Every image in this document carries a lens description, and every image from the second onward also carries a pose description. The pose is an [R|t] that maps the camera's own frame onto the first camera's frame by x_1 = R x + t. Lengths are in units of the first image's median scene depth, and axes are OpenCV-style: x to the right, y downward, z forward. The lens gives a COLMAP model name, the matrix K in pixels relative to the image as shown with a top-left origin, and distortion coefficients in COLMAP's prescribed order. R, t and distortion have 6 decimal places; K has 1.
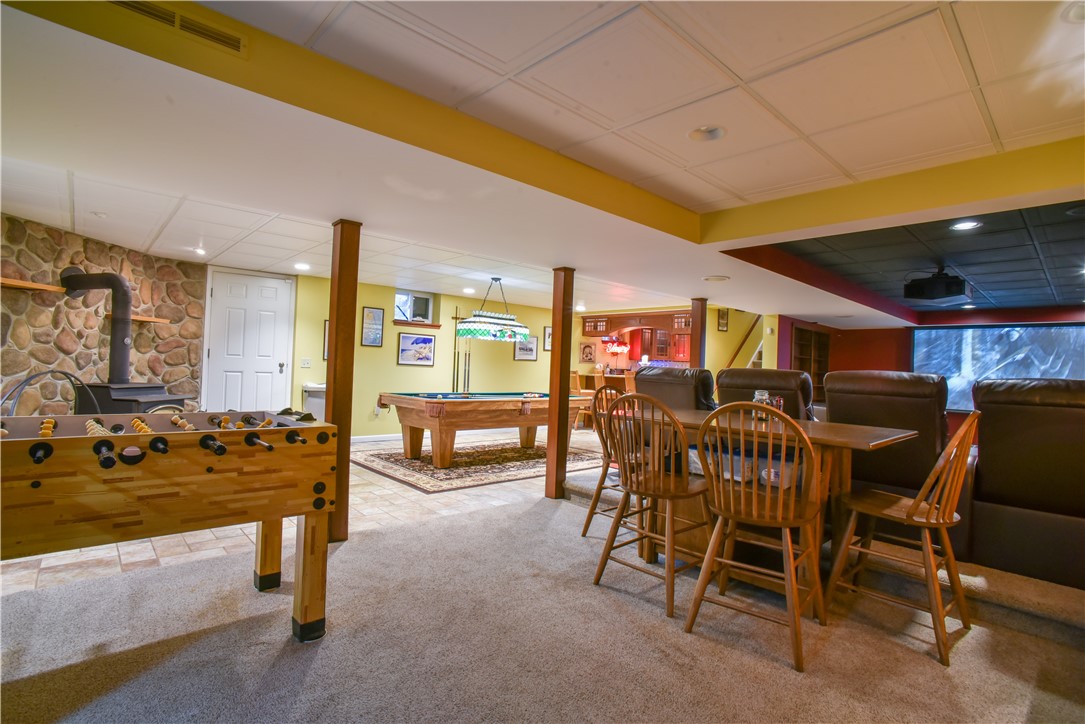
lens RADIAL K [[525.0, 0, 538.8], [0, 525.0, 356.7], [0, 0, 1]] dist [-0.047082, 0.013672]
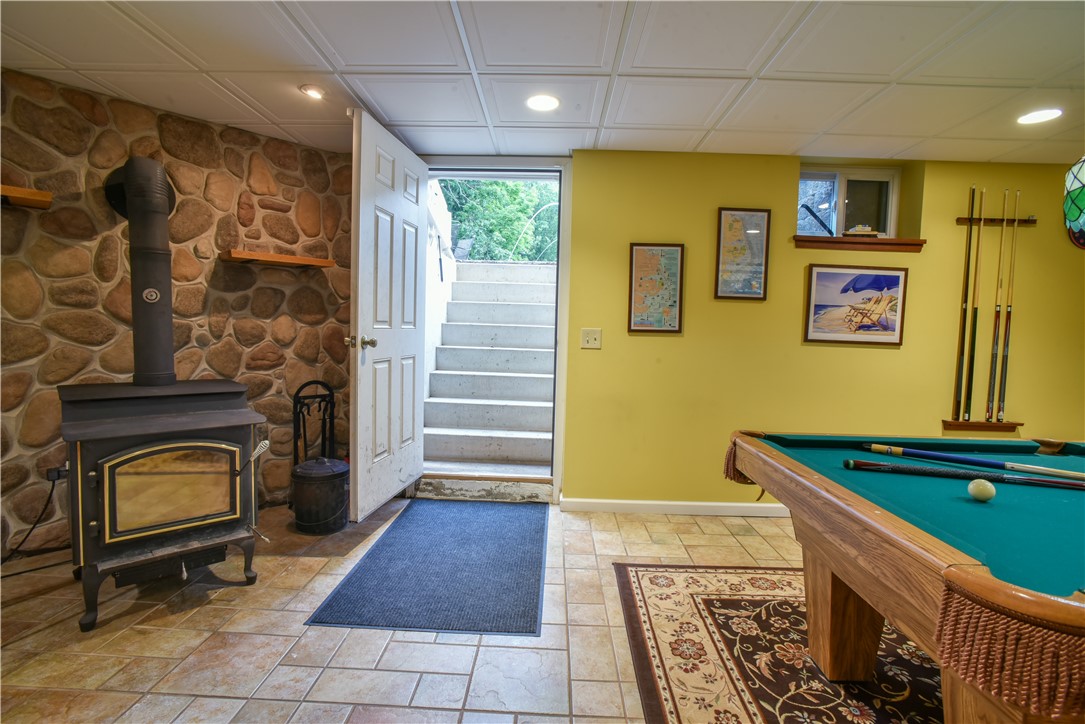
lens RADIAL K [[525.0, 0, 536.0], [0, 525.0, 360.5], [0, 0, 1]] dist [-0.047082, 0.013672]
pose [[0.724247, 0.020912, -0.689224, -0.138708], [0.014407, 0.998863, 0.045445, 0.007899], [0.689391, -0.042843, 0.723122, 0.548303]]
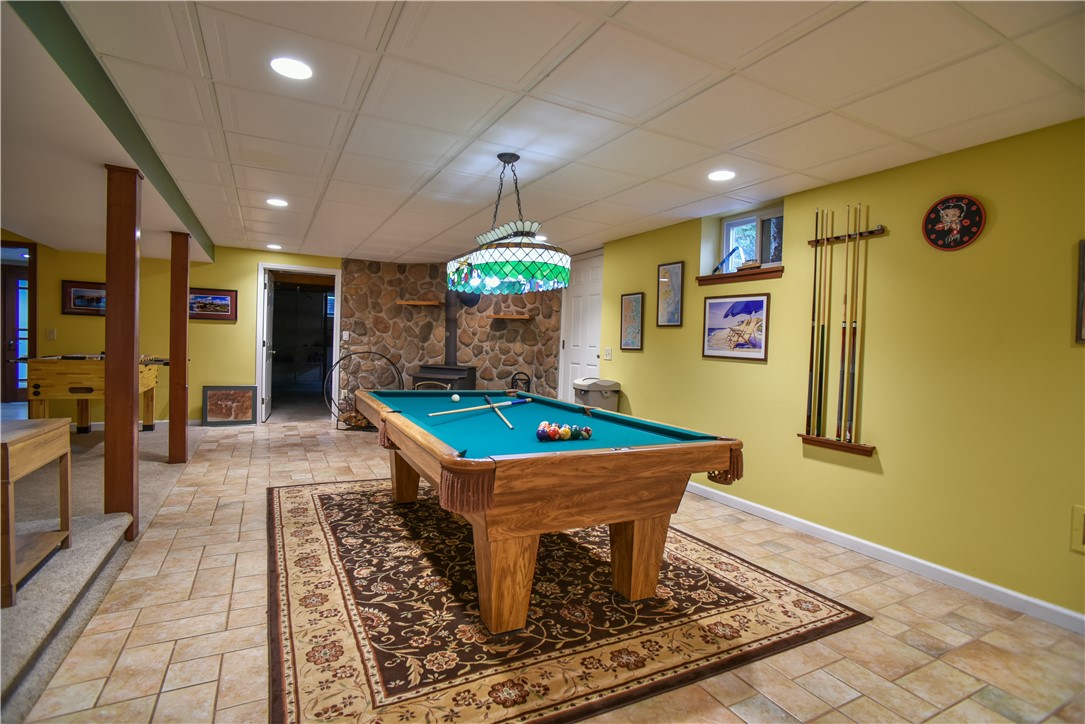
lens RADIAL K [[525.0, 0, 536.9], [0, 525.0, 359.2], [0, 0, 1]] dist [-0.047082, 0.013672]
pose [[-0.251423, -0.018381, -0.967703, 0.298321], [-0.026196, 0.999583, -0.012181, 0.028332], [0.967523, 0.022287, -0.251799, 0.966783]]
